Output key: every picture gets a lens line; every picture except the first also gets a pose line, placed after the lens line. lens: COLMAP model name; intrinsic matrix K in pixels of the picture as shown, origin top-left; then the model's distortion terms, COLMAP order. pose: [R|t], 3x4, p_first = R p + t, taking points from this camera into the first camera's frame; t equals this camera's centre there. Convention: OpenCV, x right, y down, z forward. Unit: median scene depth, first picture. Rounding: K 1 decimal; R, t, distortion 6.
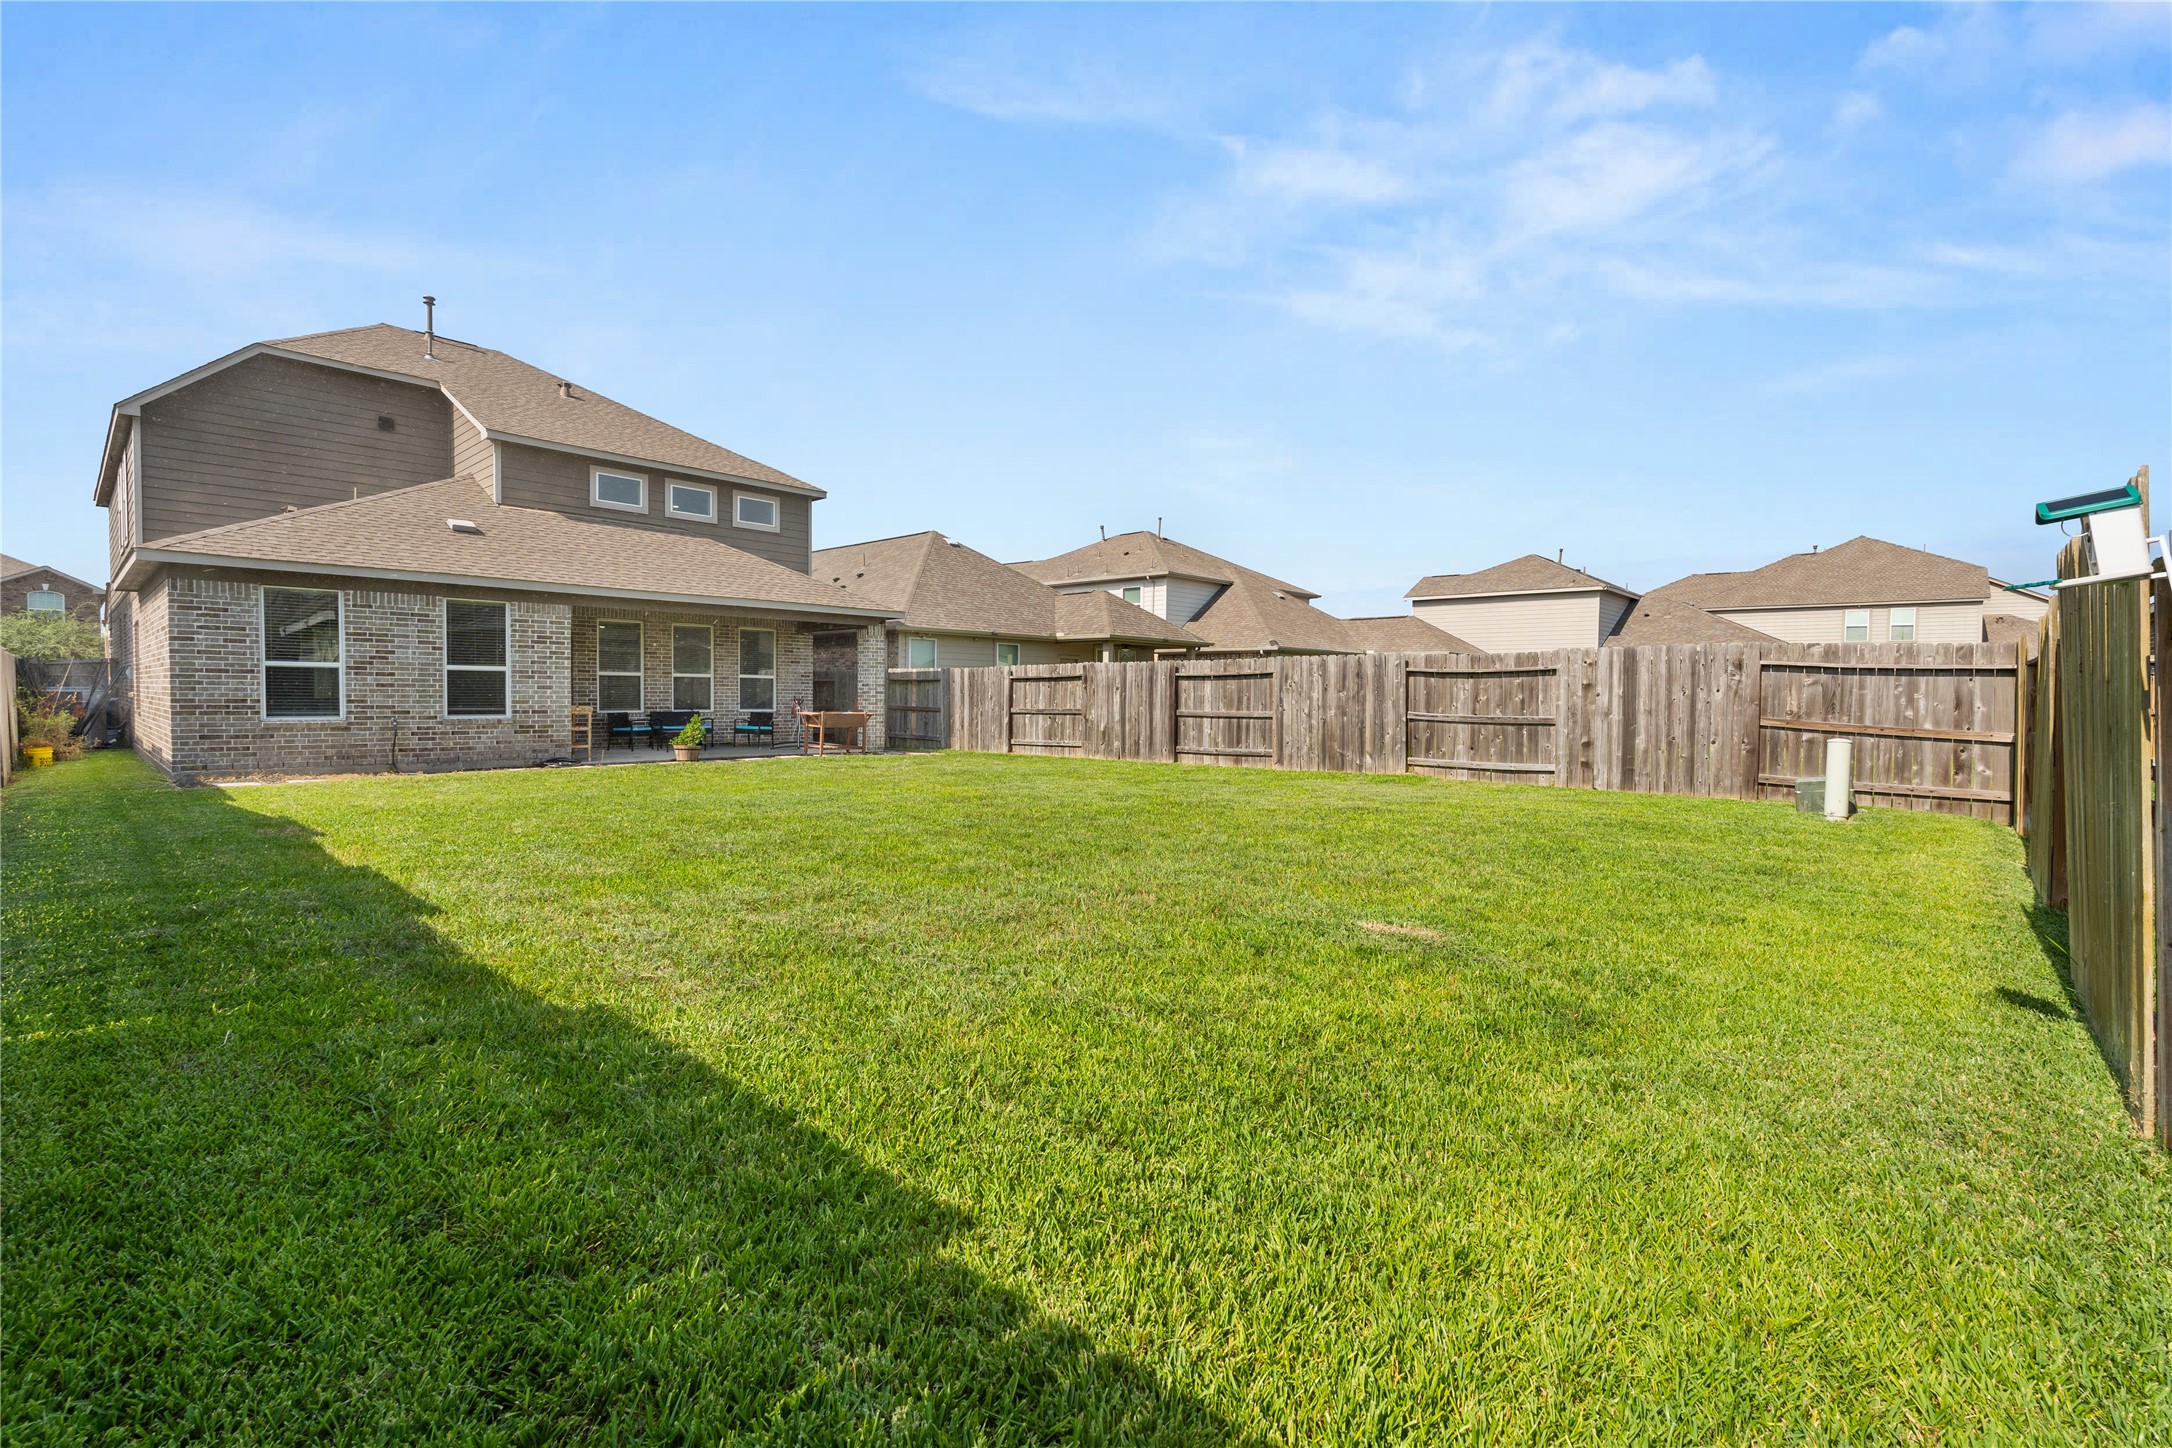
lens RADIAL K [[974.1, 0, 1077.3], [0, 974.1, 713.3], [0, 0, 1]] dist [-0.003051, 0.000839]
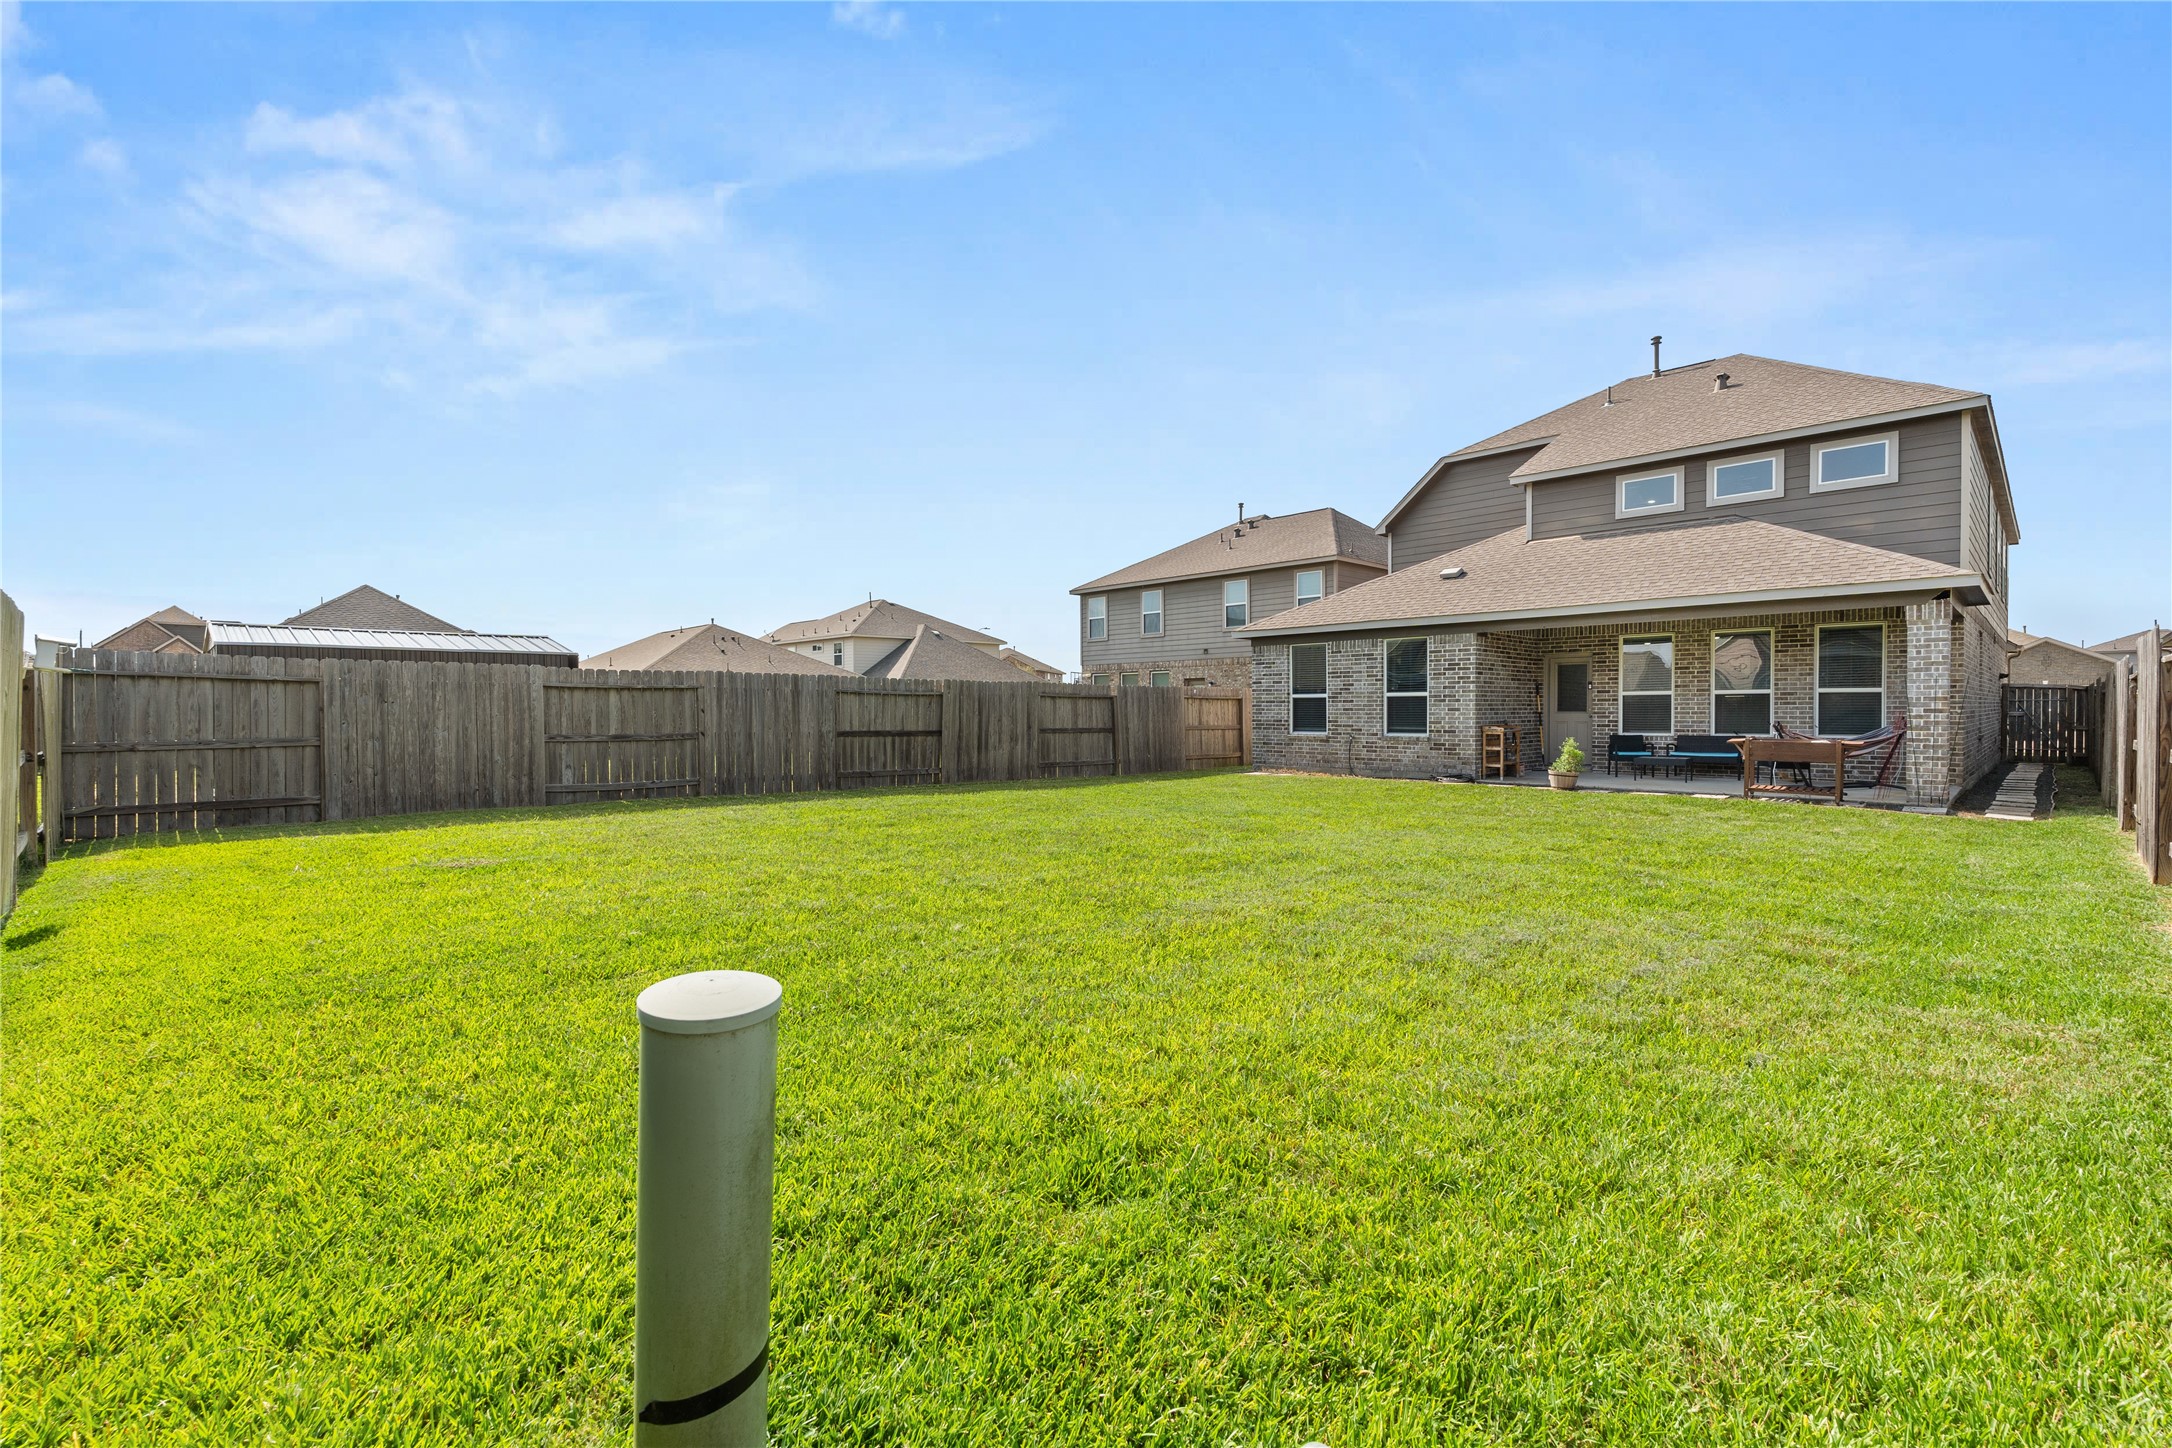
lens RADIAL K [[974.1, 0, 1079.3], [0, 974.1, 720.6], [0, 0, 1]] dist [-0.003051, 0.000839]
pose [[-0.072989, -0.001993, -0.997331, 0.614697], [-0.019020, 0.999819, -0.000606, -0.005474], [0.997151, 0.018925, -0.073013, 0.683659]]
